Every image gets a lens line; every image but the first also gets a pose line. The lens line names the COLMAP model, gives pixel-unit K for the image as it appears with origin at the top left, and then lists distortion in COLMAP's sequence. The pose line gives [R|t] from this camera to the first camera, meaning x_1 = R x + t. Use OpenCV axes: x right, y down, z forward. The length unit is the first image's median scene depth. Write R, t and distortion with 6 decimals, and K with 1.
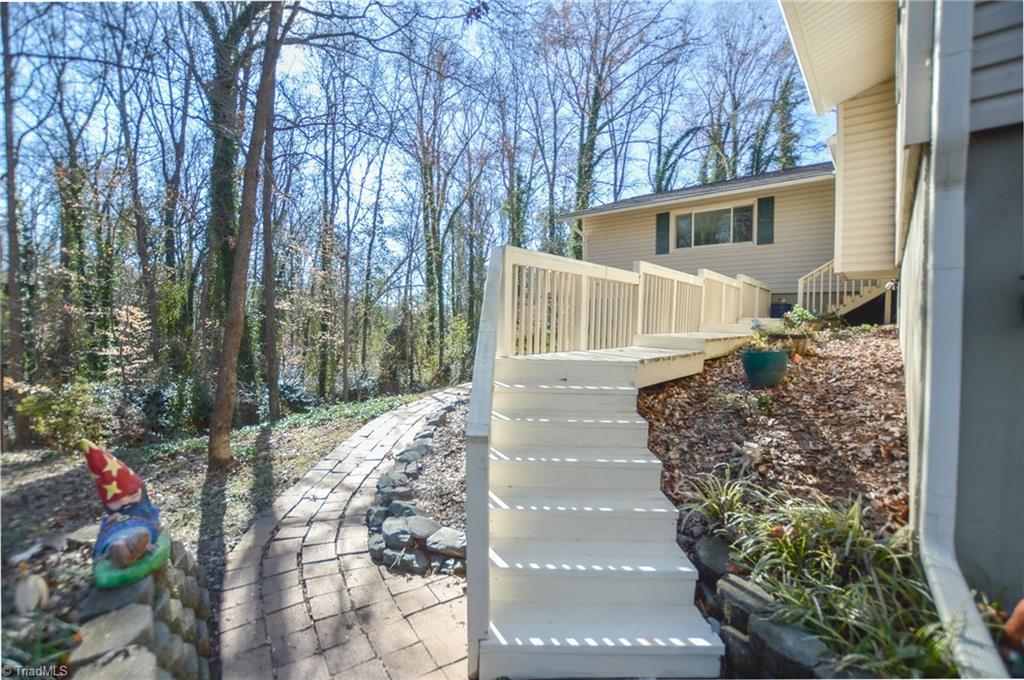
lens RADIAL K [[446.1, 0, 507.2], [0, 446.1, 315.1], [0, 0, 1]] dist [-0.004914, -0.001178]
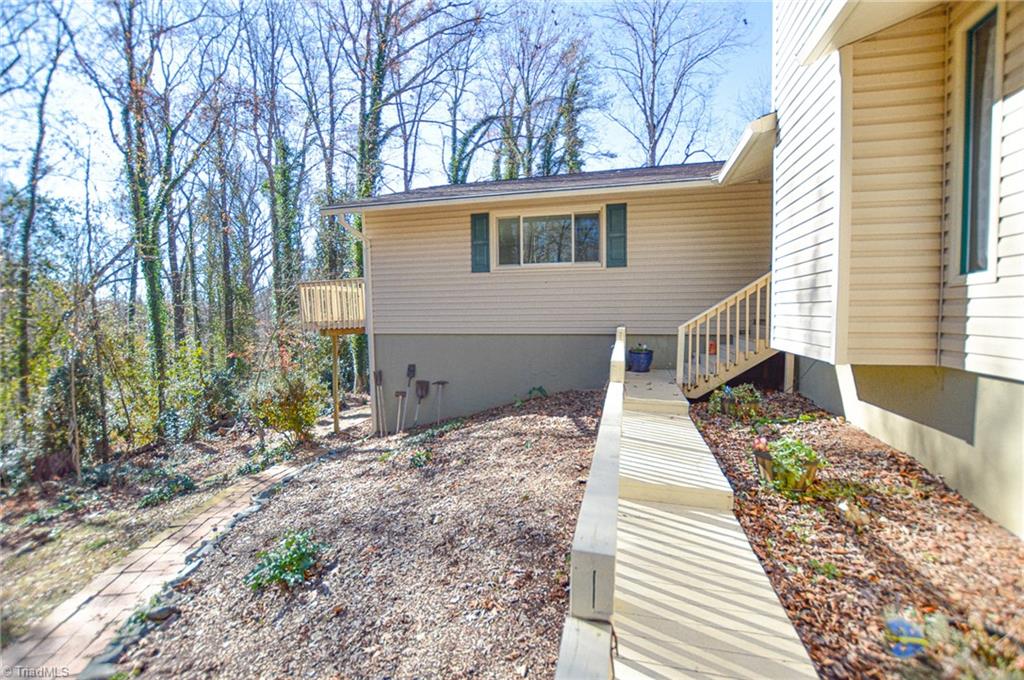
lens RADIAL K [[446.1, 0, 507.2], [0, 446.1, 315.1], [0, 0, 1]] dist [-0.004914, -0.001178]
pose [[0.896046, -0.031343, 0.442853, 0.030271], [0.020118, 0.999347, 0.030023, -0.037180], [-0.443505, -0.017992, 0.896091, 0.145845]]
